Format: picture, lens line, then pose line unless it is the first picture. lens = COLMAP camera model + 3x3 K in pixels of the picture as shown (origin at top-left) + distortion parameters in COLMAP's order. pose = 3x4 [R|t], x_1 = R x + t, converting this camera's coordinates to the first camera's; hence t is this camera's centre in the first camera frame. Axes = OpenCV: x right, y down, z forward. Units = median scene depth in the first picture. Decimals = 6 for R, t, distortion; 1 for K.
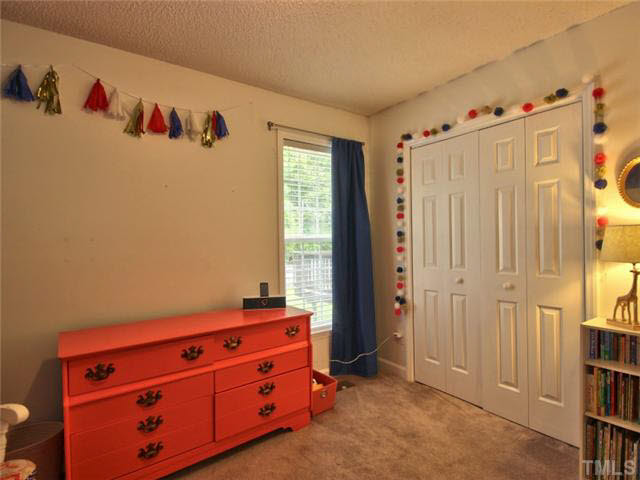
lens RADIAL K [[331.9, 0, 320.8], [0, 331.9, 242.6], [0, 0, 1]] dist [-0.006436, 0.001286]
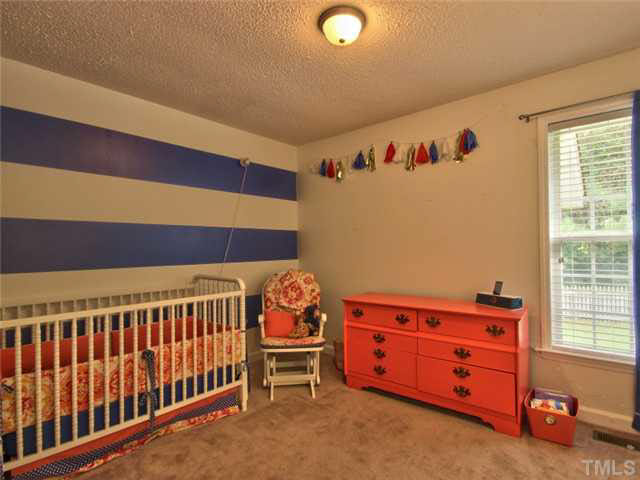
lens RADIAL K [[331.9, 0, 320.8], [0, 331.9, 242.6], [0, 0, 1]] dist [-0.006436, 0.001286]
pose [[0.238104, 0.006707, -0.971216, 0.758713], [0.007768, 0.999931, 0.008810, -0.013630], [0.971208, -0.009642, 0.238036, 0.250716]]
